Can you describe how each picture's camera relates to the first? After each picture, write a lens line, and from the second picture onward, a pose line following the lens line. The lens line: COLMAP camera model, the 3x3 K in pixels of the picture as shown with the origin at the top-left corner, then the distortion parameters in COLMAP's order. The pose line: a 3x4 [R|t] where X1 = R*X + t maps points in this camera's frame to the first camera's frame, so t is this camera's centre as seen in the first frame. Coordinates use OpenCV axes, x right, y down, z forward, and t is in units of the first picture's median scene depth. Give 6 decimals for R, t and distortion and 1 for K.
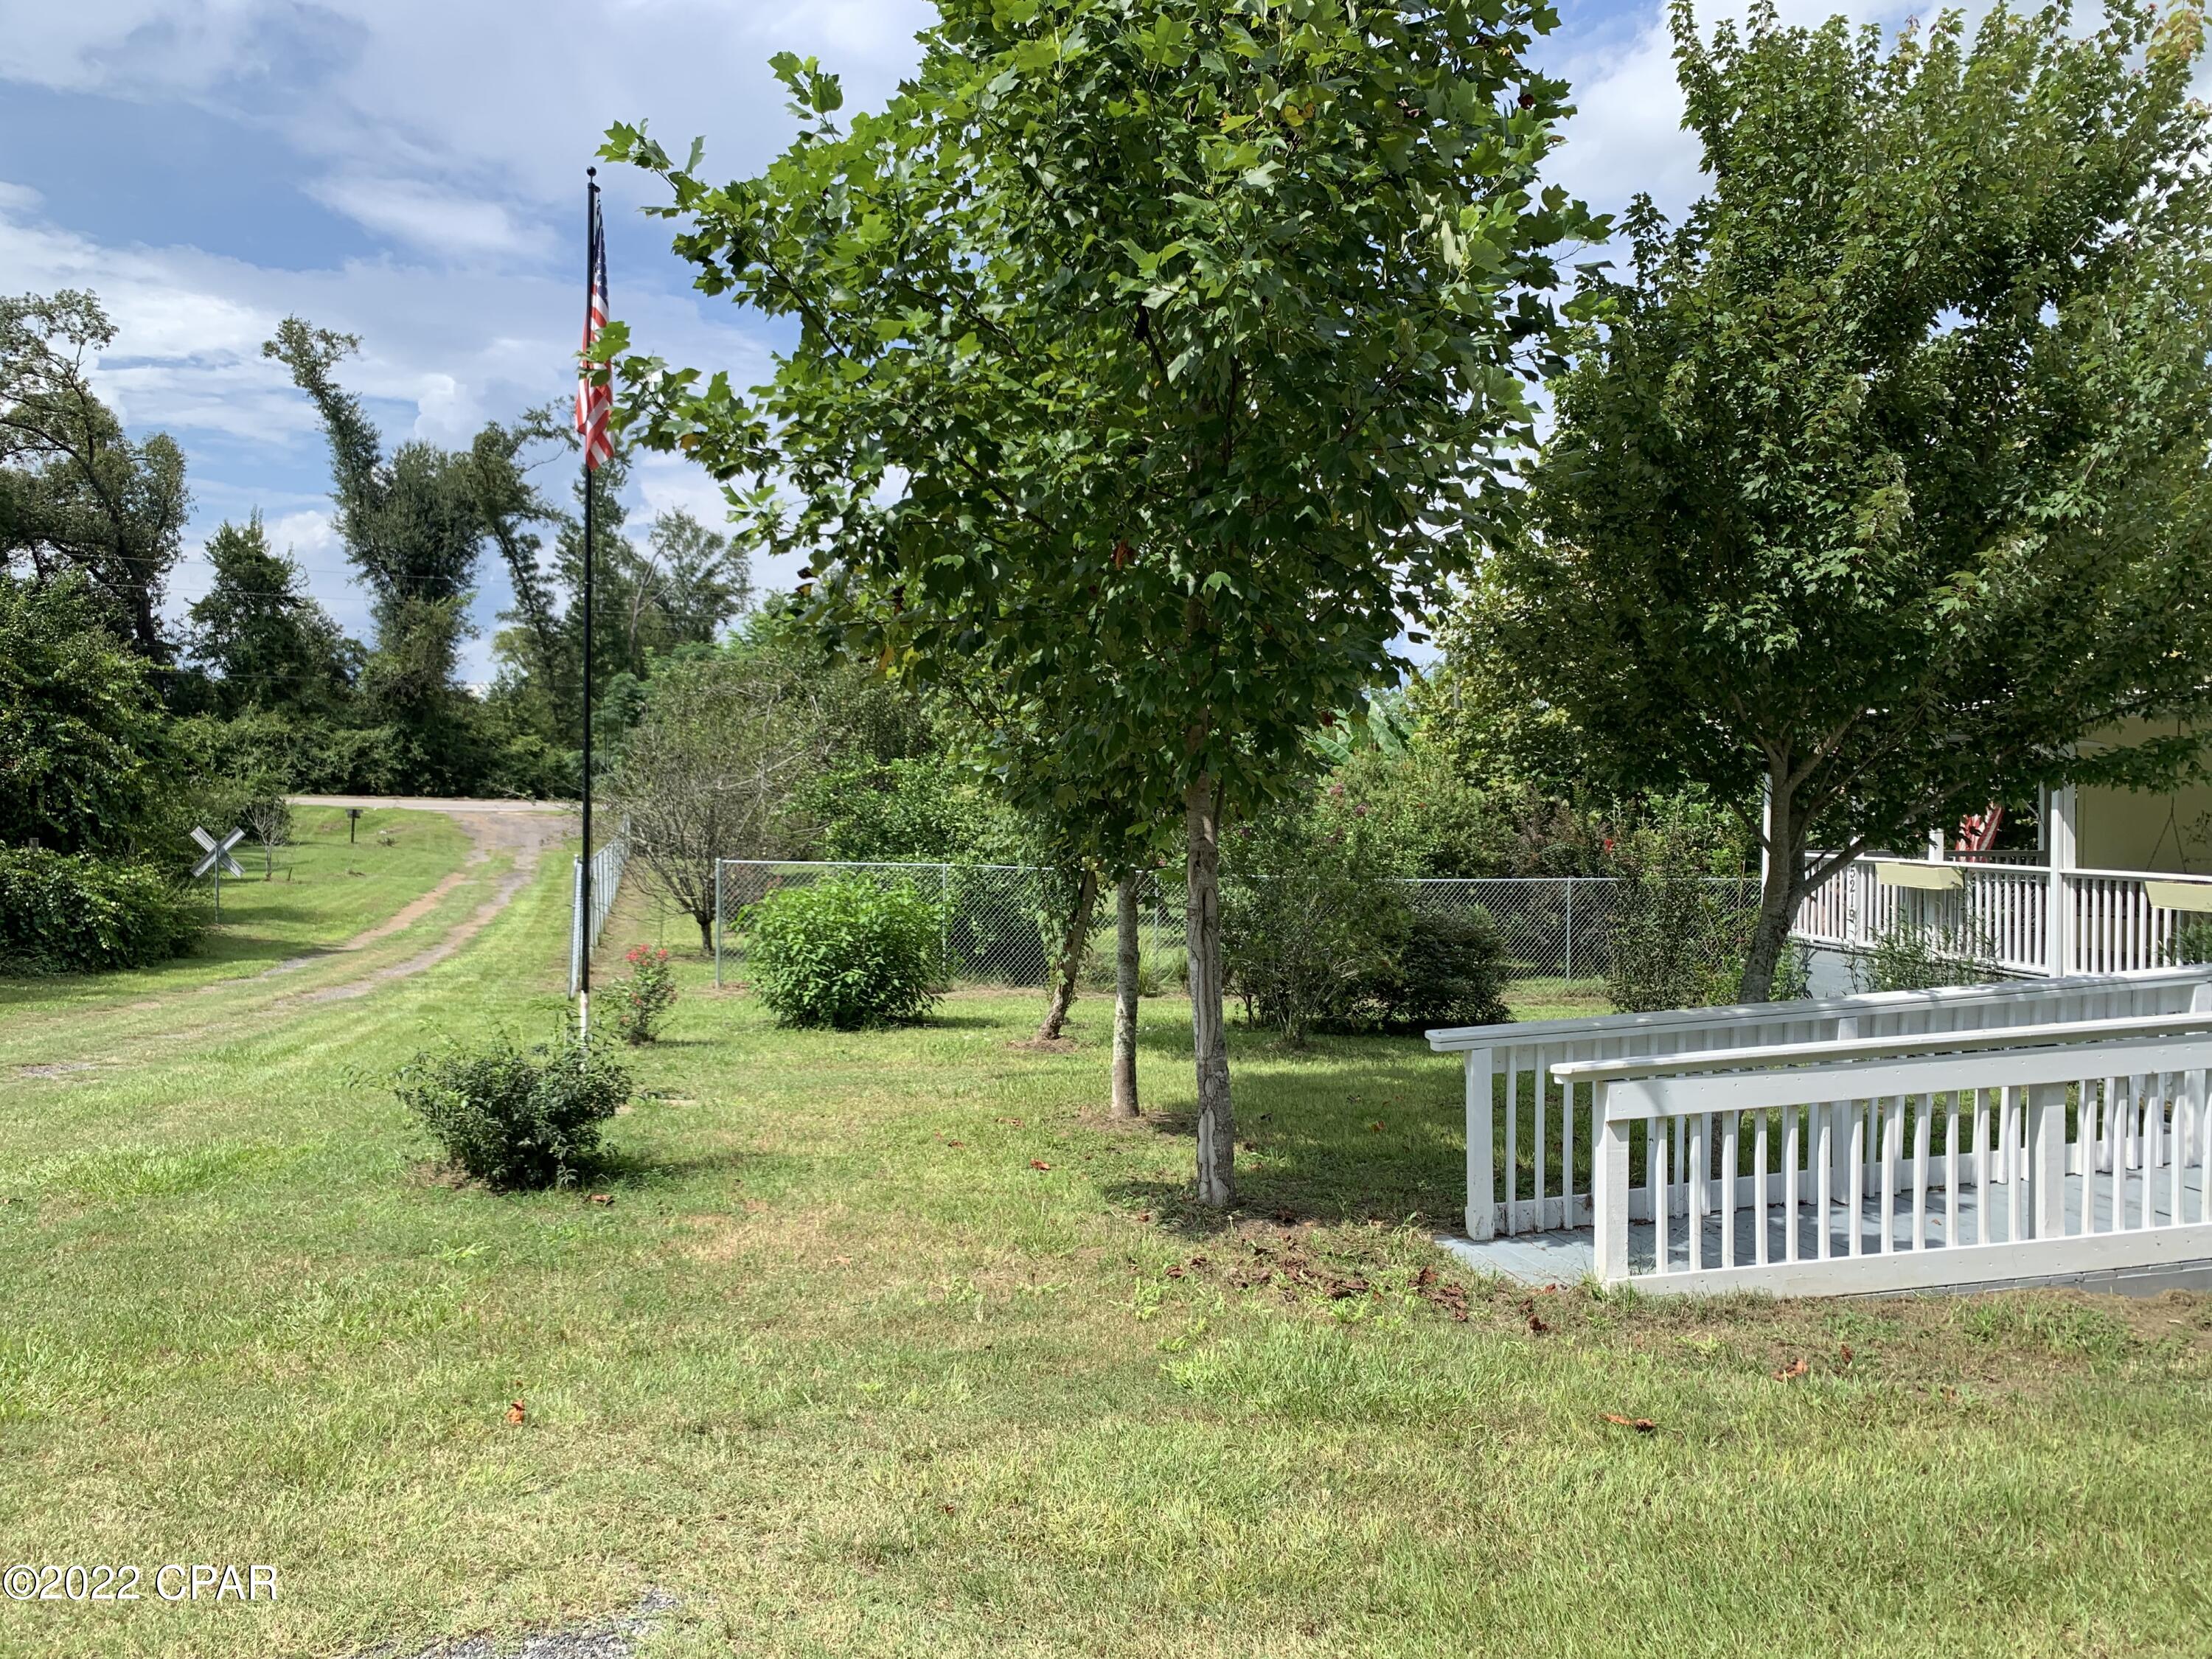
lens RADIAL K [[1699.0, 0, 1103.0], [0, 1699.0, 819.5], [0, 0, 1]] dist [0.009152, -0.001981]
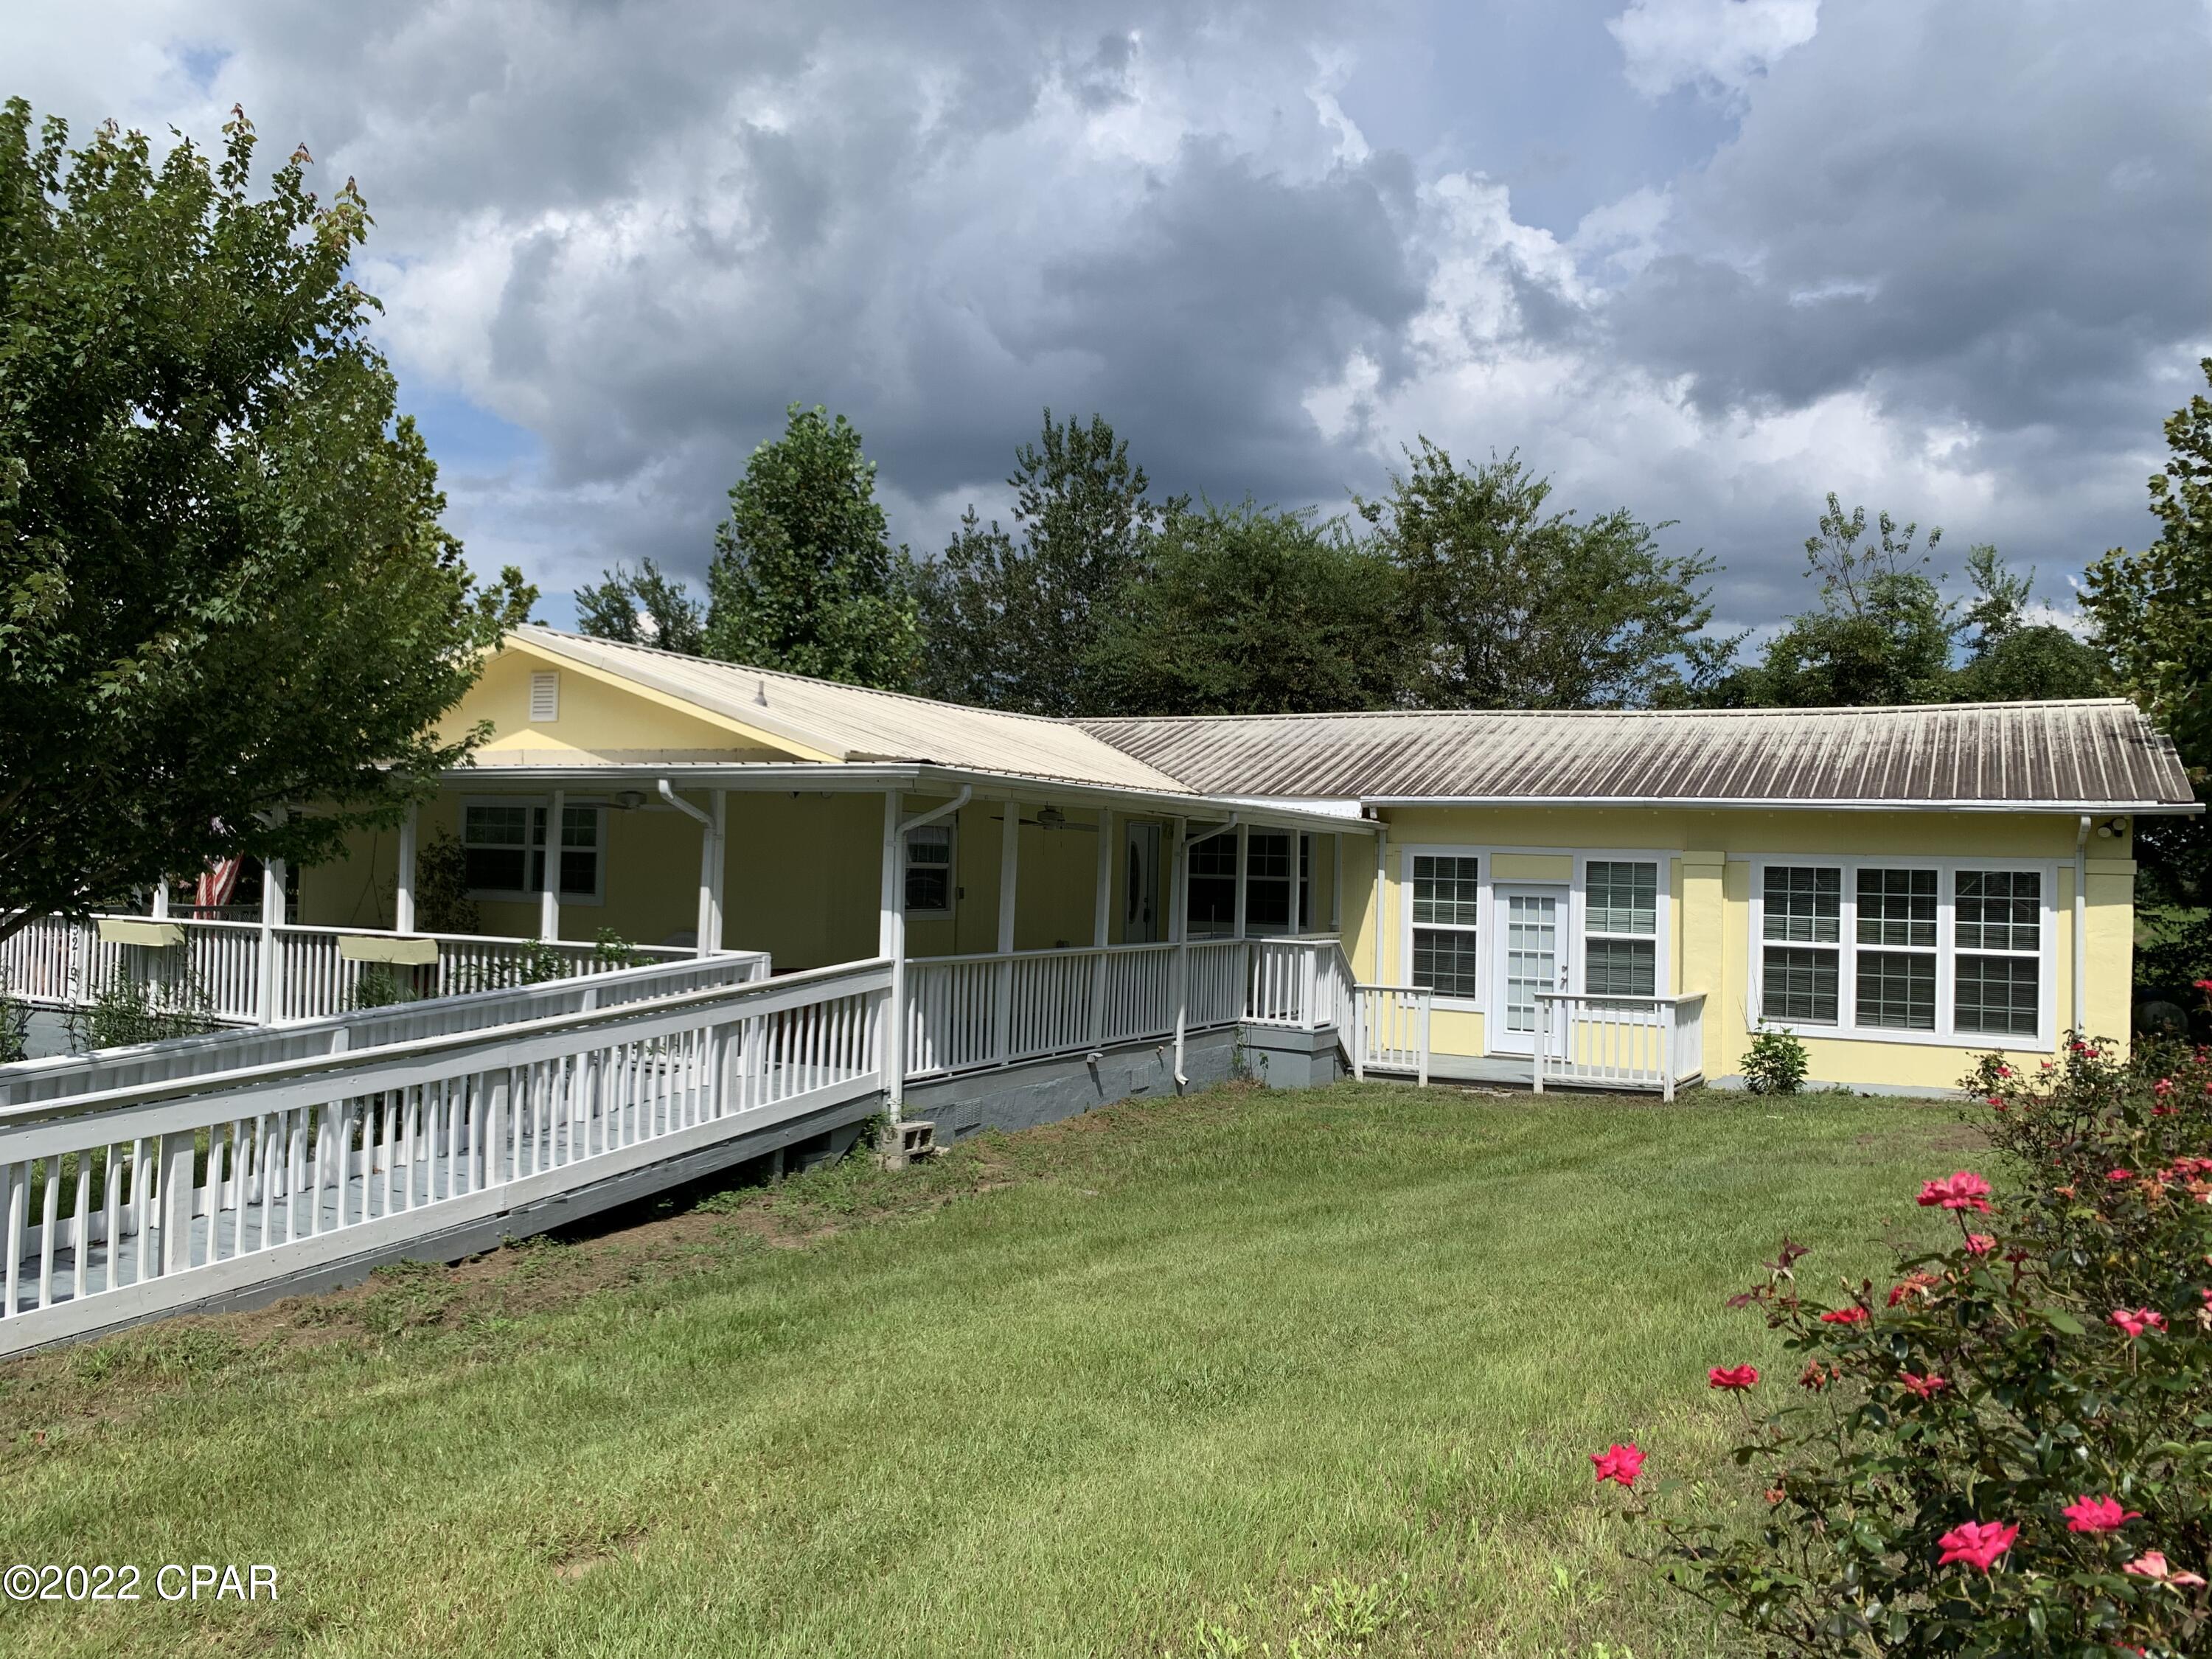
lens RADIAL K [[1699.0, 0, 1103.0], [0, 1699.0, 819.5], [0, 0, 1]] dist [0.009152, -0.001981]
pose [[0.600854, 0.034047, 0.798633, 0.021146], [-0.013810, 0.999386, -0.032215, -0.018184], [-0.799240, 0.008327, 0.600955, -0.129216]]
